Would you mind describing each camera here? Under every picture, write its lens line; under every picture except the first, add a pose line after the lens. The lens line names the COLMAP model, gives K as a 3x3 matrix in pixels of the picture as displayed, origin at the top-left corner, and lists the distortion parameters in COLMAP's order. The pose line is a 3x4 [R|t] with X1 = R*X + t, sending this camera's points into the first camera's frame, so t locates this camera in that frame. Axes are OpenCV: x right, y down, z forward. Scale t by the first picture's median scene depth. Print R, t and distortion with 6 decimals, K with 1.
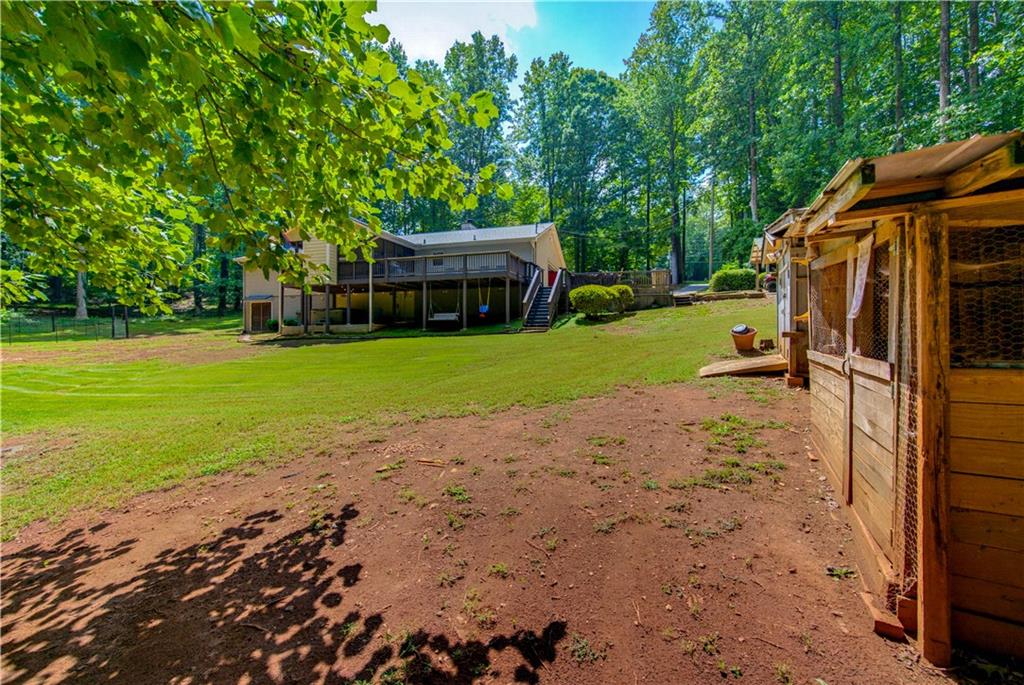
lens RADIAL K [[407.1, 0, 511.0], [0, 407.1, 337.5], [0, 0, 1]] dist [0.003679, -0.003128]
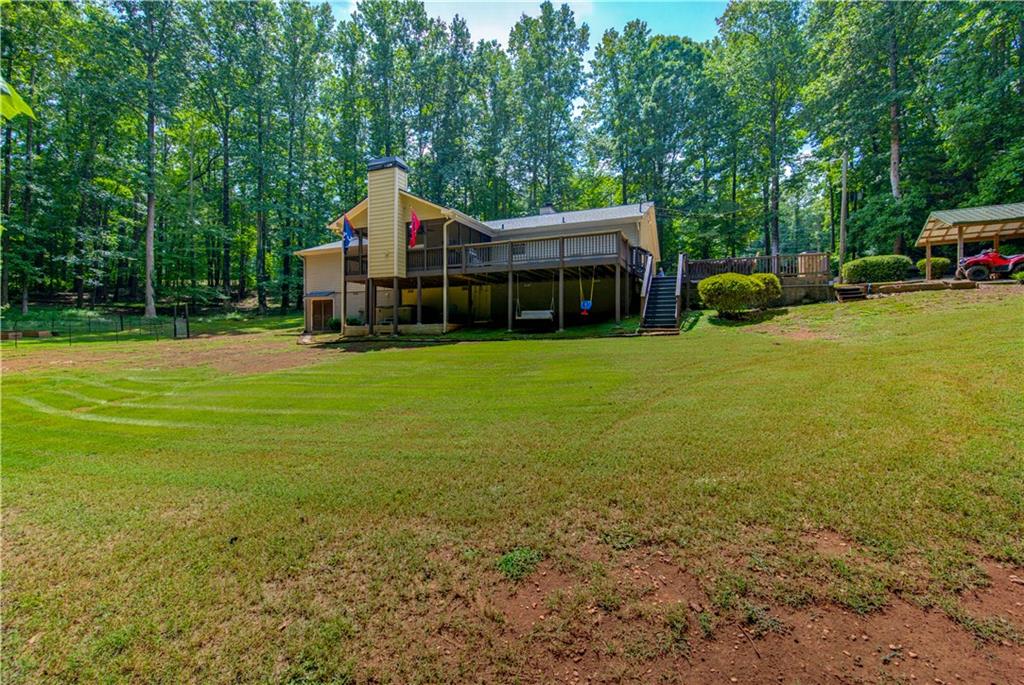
lens RADIAL K [[407.1, 0, 516.8], [0, 407.1, 344.0], [0, 0, 1]] dist [0.003679, -0.003128]
pose [[0.994265, 0.006481, -0.106749, -0.081646], [-0.004474, 0.999809, 0.019034, -0.006024], [0.106852, -0.018447, 0.994104, 0.136435]]
